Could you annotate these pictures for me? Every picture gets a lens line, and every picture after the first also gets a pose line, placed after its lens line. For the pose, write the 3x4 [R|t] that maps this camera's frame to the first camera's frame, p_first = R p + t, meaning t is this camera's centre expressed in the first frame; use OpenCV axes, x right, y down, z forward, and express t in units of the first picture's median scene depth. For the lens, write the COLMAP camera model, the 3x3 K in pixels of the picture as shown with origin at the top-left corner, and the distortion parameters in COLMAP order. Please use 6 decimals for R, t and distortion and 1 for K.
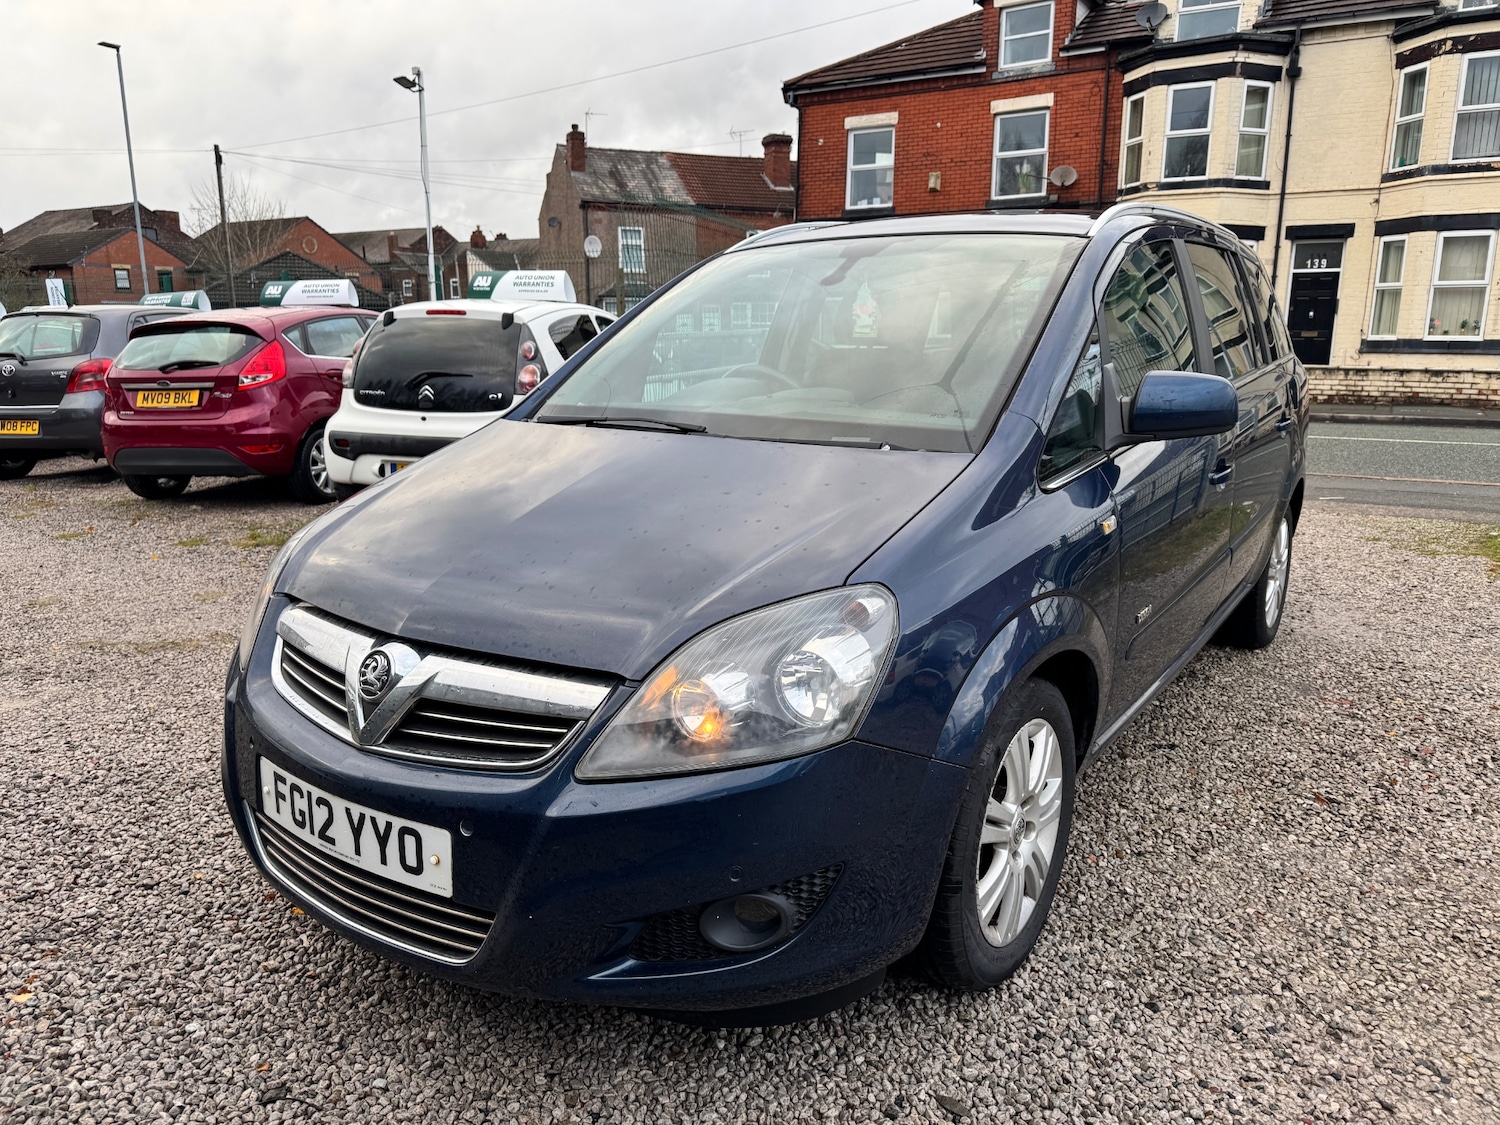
lens RADIAL K [[1049.4, 0, 753.9], [0, 1049.4, 560.4], [0, 0, 1]] dist [0.013893, -0.015894]
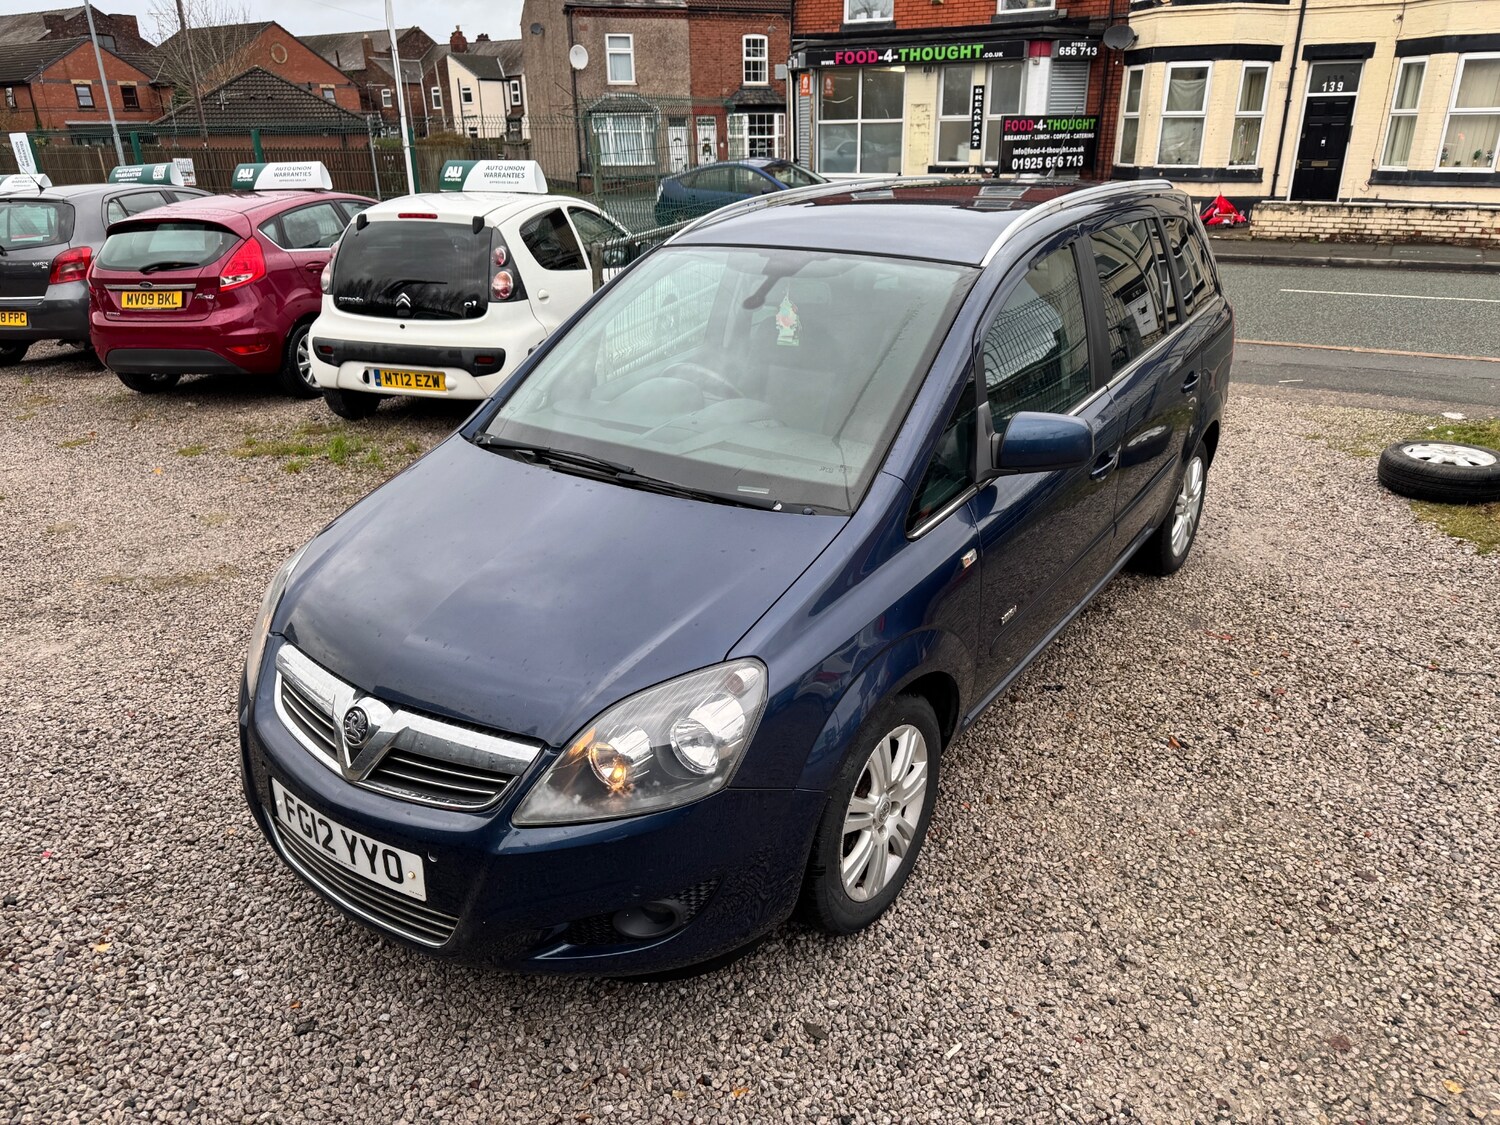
lens RADIAL K [[1045.3, 0, 762.2], [0, 1045.3, 568.8], [0, 0, 1]] dist [0.026825, -0.029038]
pose [[0.999933, -0.011530, 0.000567, 0.092093], [0.011252, 0.984474, 0.175171, -0.210588], [-0.002578, -0.175153, 0.984538, -0.149557]]
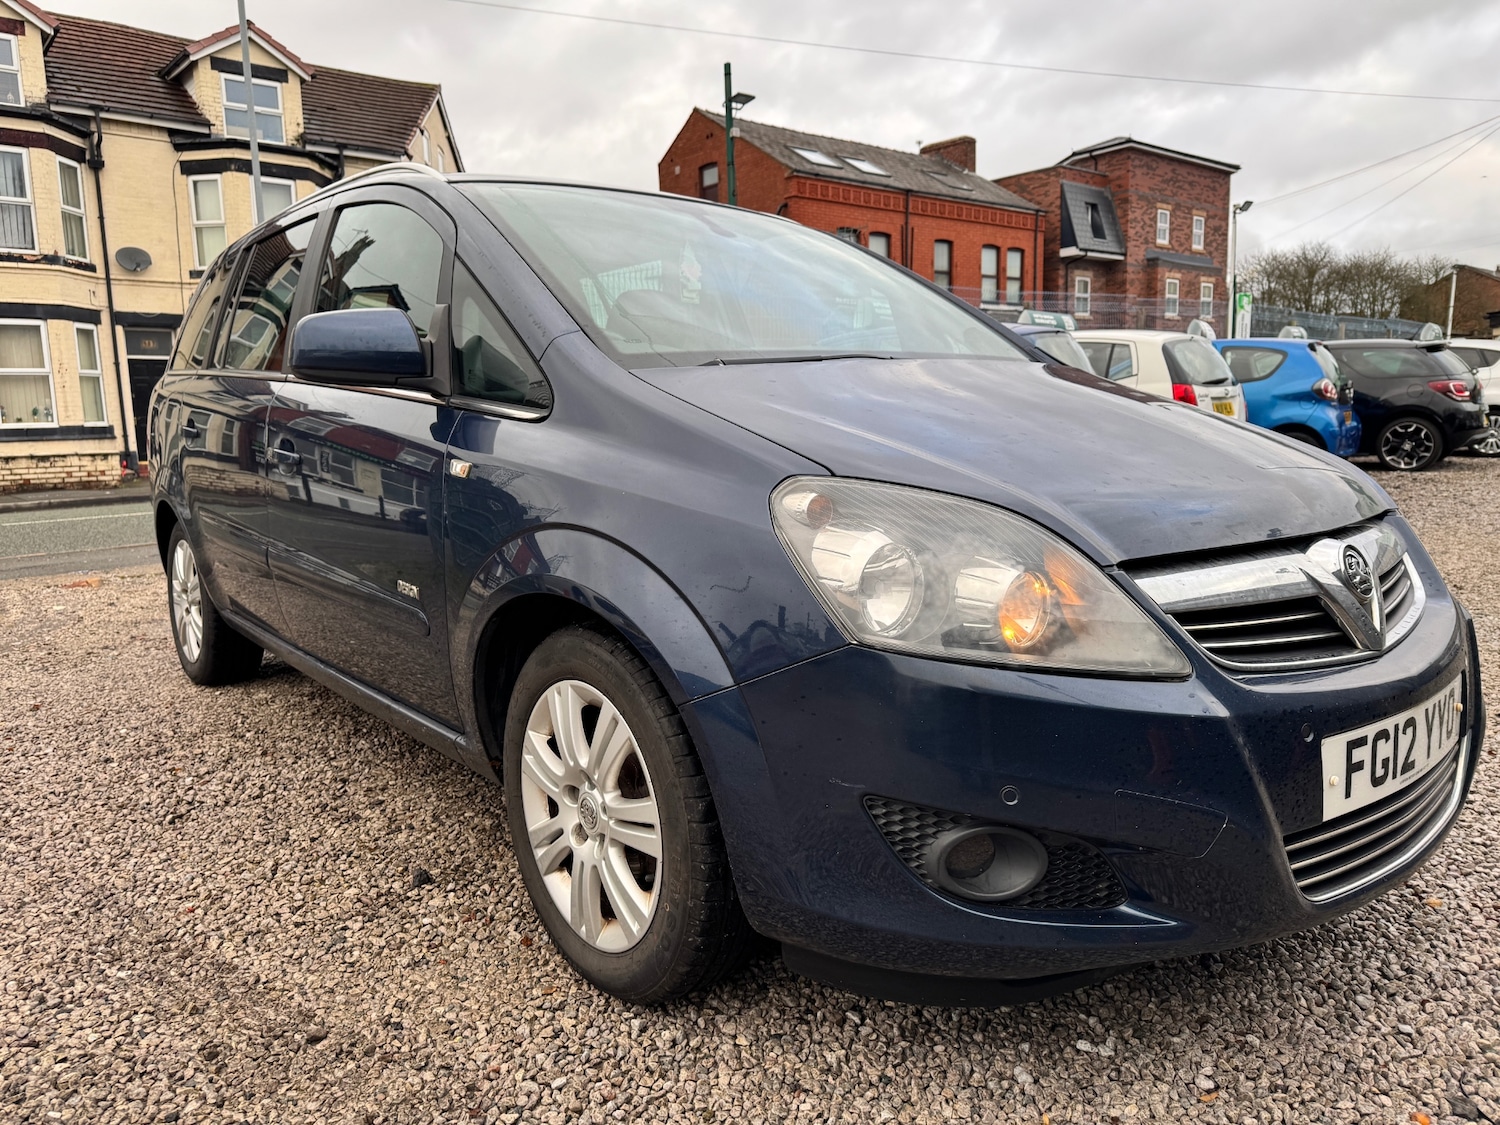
lens RADIAL K [[1054.5, 0, 740.7], [0, 1054.5, 560.6], [0, 0, 1]] dist [0.003323, -0.005093]
pose [[0.279763, -0.138407, 0.950040, -0.893903], [0.229344, 0.970539, 0.073857, -0.059800], [-0.932273, 0.197224, 0.303264, 0.819882]]
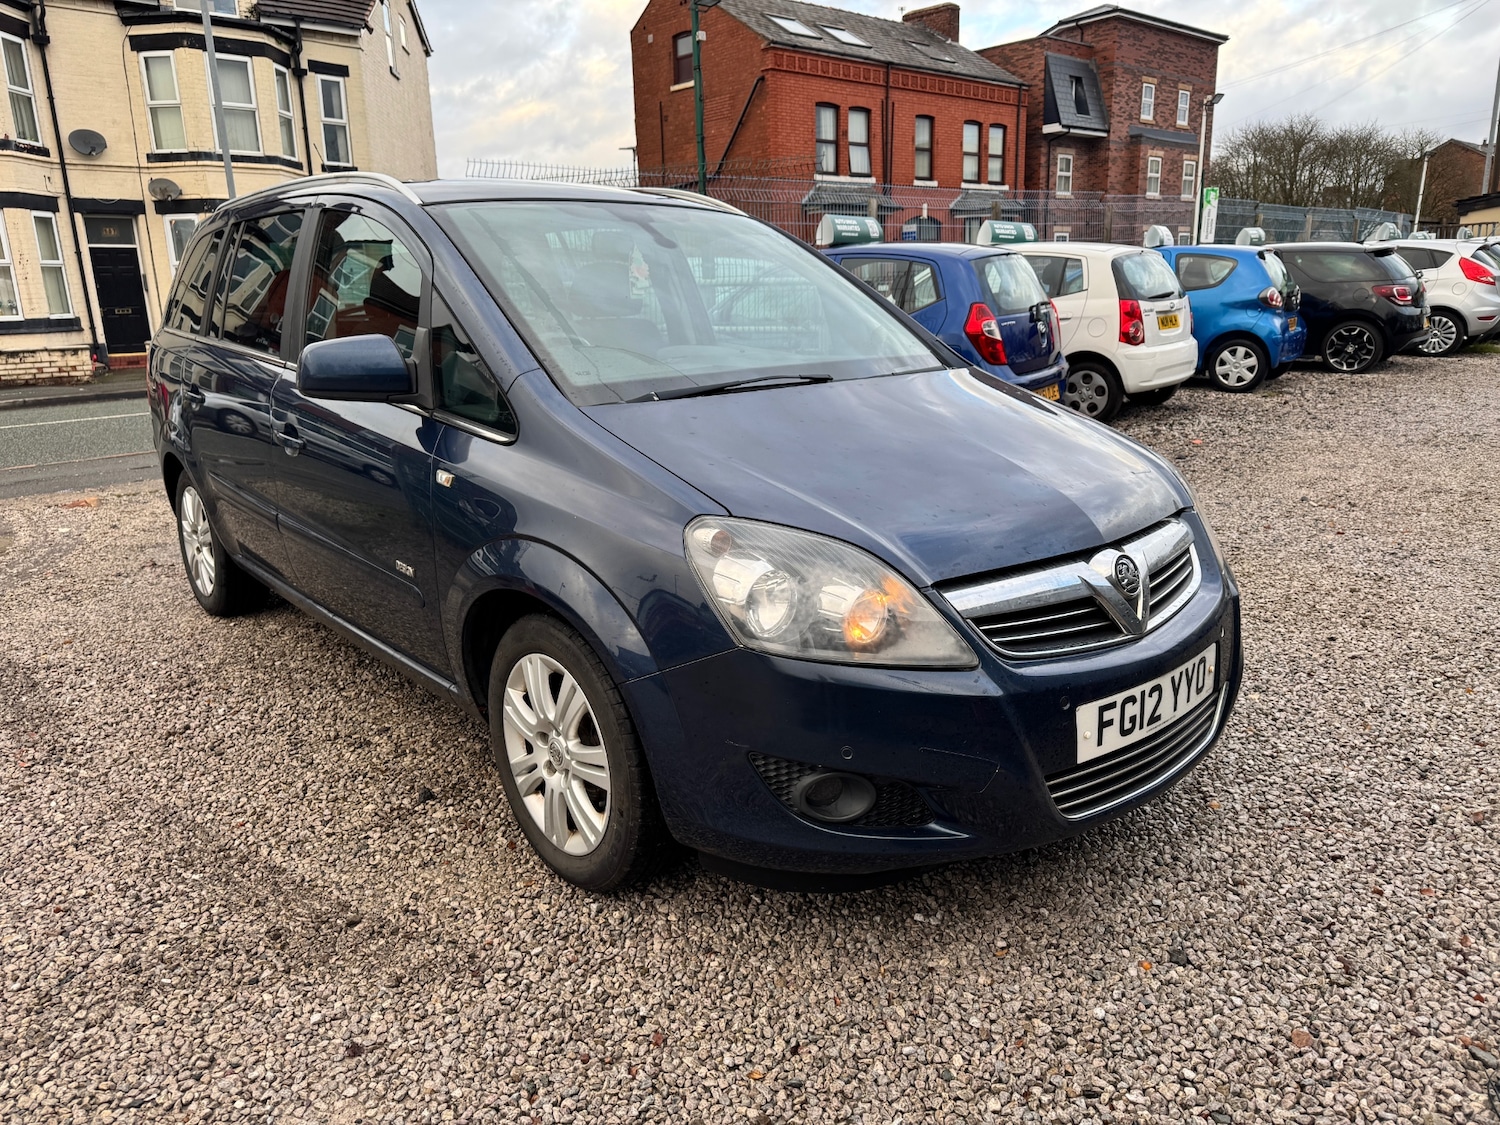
lens RADIAL K [[1049.4, 0, 753.9], [0, 1049.4, 560.4], [0, 0, 1]] dist [0.013893, -0.015894]
pose [[0.251087, -0.247623, 0.935755, -1.045466], [0.231705, 0.953996, 0.190277, -0.159946], [-0.939823, 0.169043, 0.296911, 0.700706]]
